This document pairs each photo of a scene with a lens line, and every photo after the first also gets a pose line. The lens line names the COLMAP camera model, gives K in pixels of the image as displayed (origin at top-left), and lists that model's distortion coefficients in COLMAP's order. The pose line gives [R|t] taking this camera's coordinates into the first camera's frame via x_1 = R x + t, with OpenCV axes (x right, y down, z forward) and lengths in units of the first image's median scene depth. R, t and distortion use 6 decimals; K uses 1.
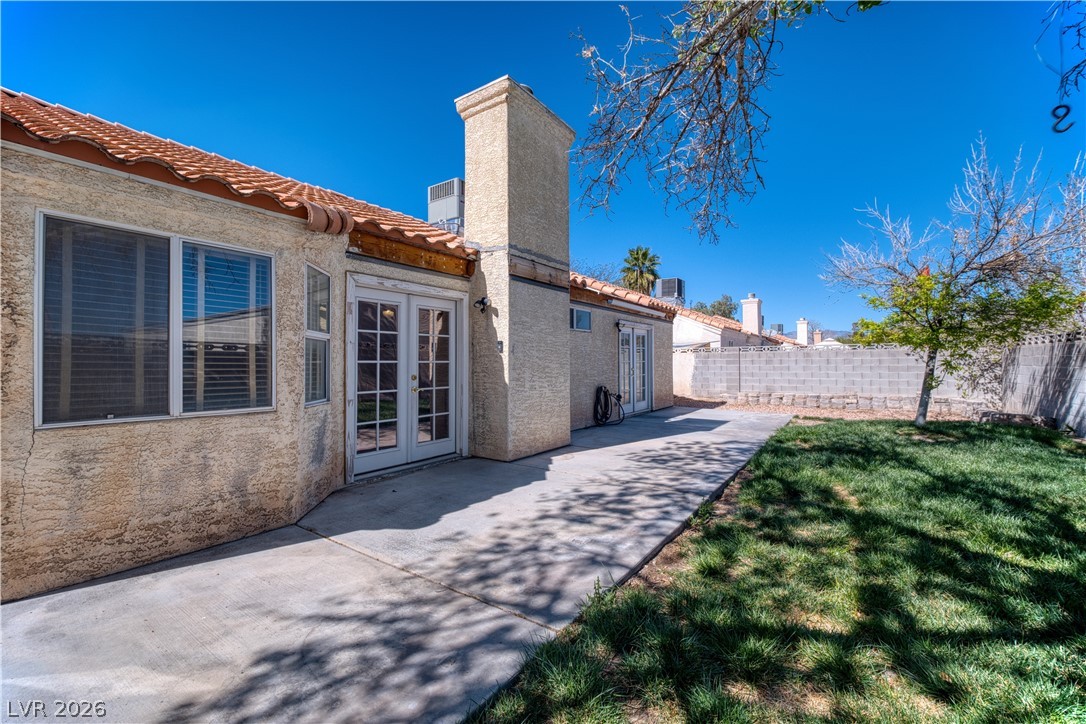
lens RADIAL K [[441.5, 0, 549.6], [0, 441.5, 356.7], [0, 0, 1]] dist [0.003655, -0.005672]
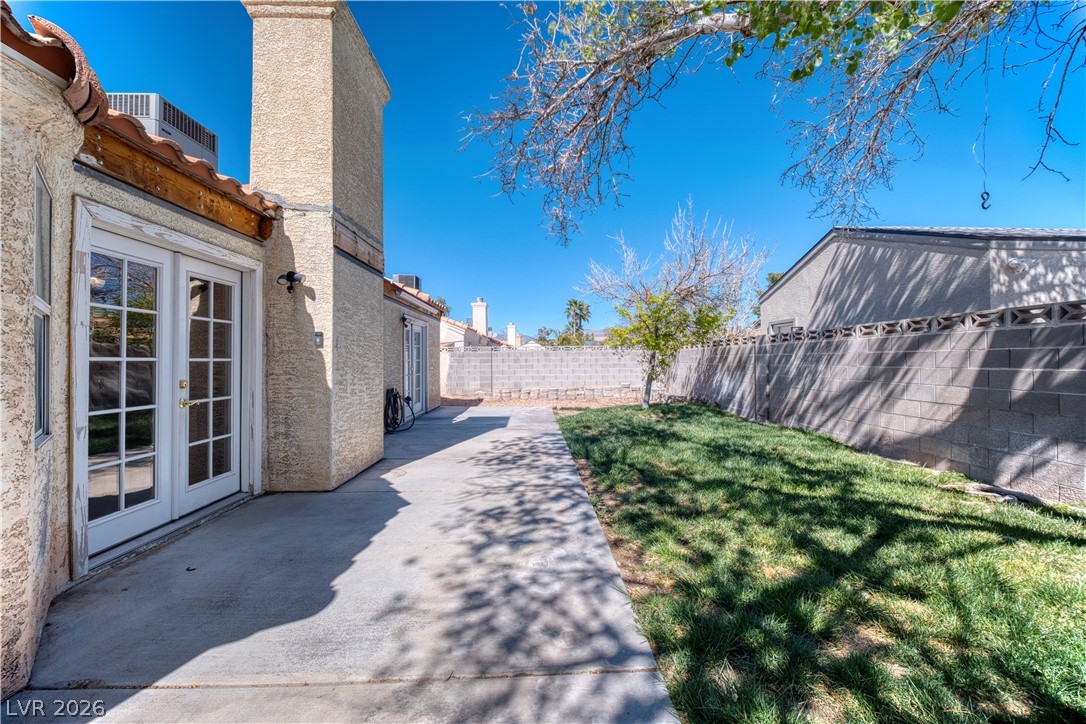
lens RADIAL K [[441.5, 0, 549.6], [0, 441.5, 356.7], [0, 0, 1]] dist [0.003655, -0.005672]
pose [[0.801205, 0.003850, 0.598377, -0.249059], [-0.004336, 0.999990, -0.000629, 0.005207], [-0.598374, -0.002091, 0.801214, 0.163662]]
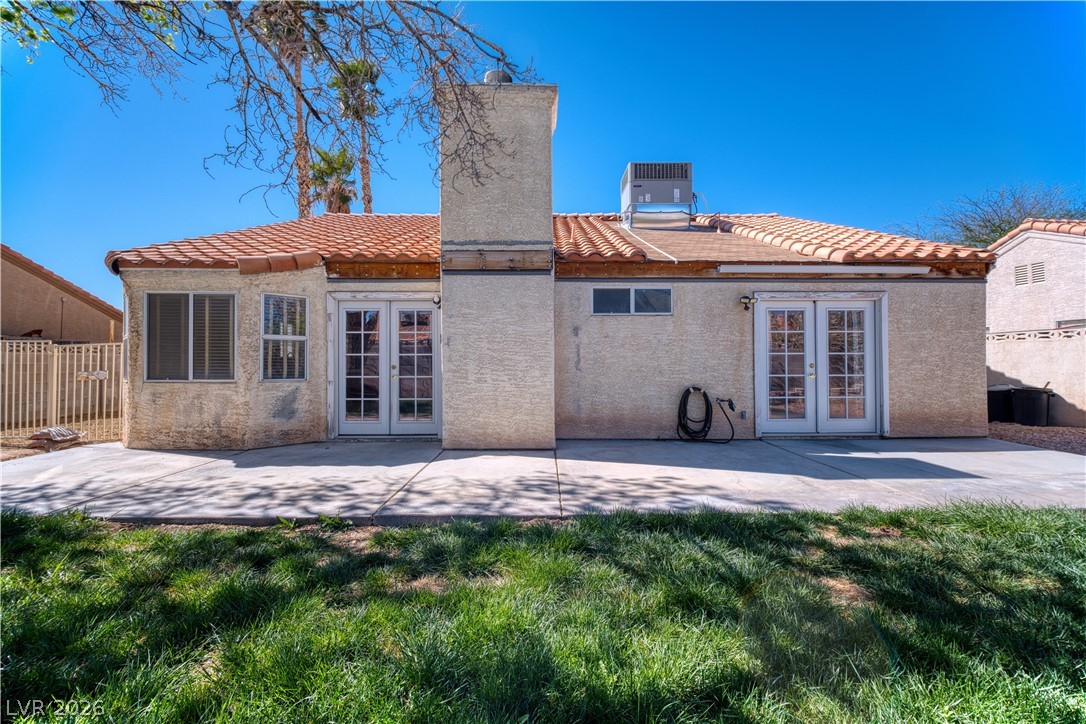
lens RADIAL K [[441.5, 0, 549.6], [0, 441.5, 356.7], [0, 0, 1]] dist [0.003655, -0.005672]
pose [[0.581006, -0.006796, -0.813871, 0.909277], [0.010789, 0.999942, -0.000648, 0.021747], [0.813828, -0.008404, 0.581046, 0.598278]]
